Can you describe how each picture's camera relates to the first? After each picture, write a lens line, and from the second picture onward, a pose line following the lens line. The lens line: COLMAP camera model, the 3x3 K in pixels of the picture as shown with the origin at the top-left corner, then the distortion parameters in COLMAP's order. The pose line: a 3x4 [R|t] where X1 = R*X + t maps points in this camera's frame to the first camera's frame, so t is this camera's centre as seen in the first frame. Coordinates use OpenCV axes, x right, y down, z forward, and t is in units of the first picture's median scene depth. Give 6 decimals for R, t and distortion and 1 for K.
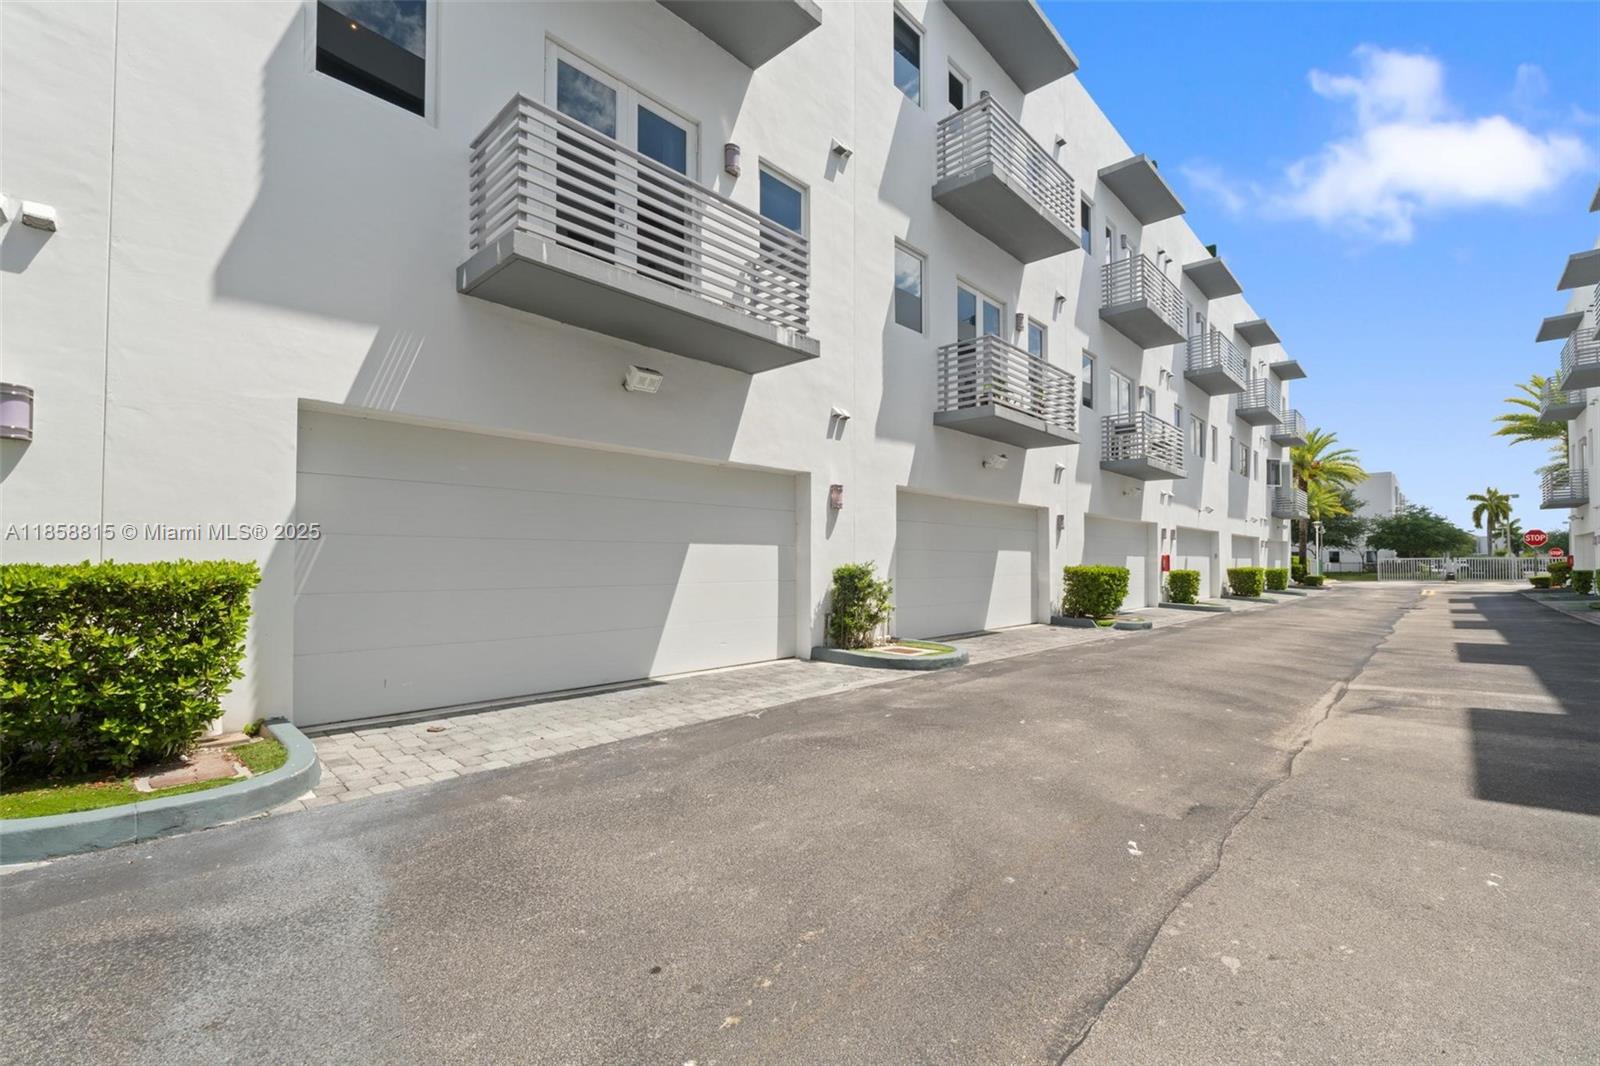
lens RADIAL K [[690.0, 0, 793.5], [0, 690.0, 549.6], [0, 0, 1]] dist [-0.004095, -0.000654]
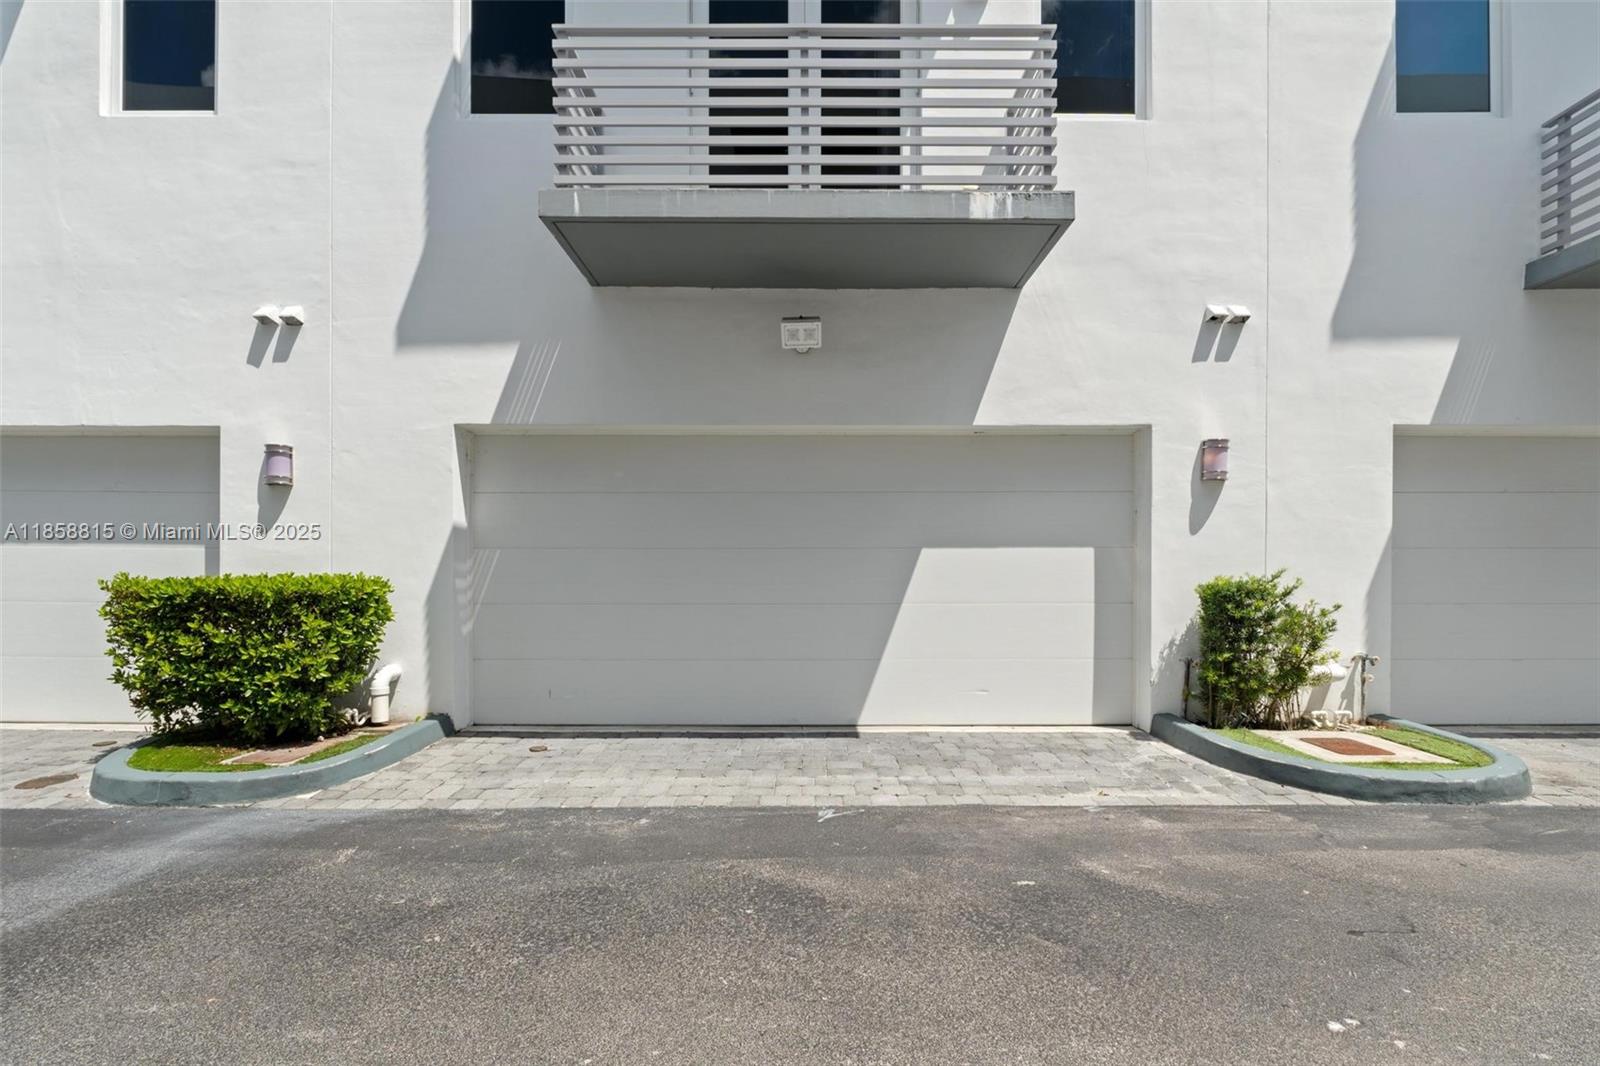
lens RADIAL K [[690.0, 0, 824.2], [0, 690.0, 578.1], [0, 0, 1]] dist [-0.004095, -0.000654]
pose [[0.684622, 0.003237, -0.728891, 0.329113], [0.014993, 0.999716, 0.018523, 0.008192], [0.728744, -0.023610, 0.684379, 0.462992]]
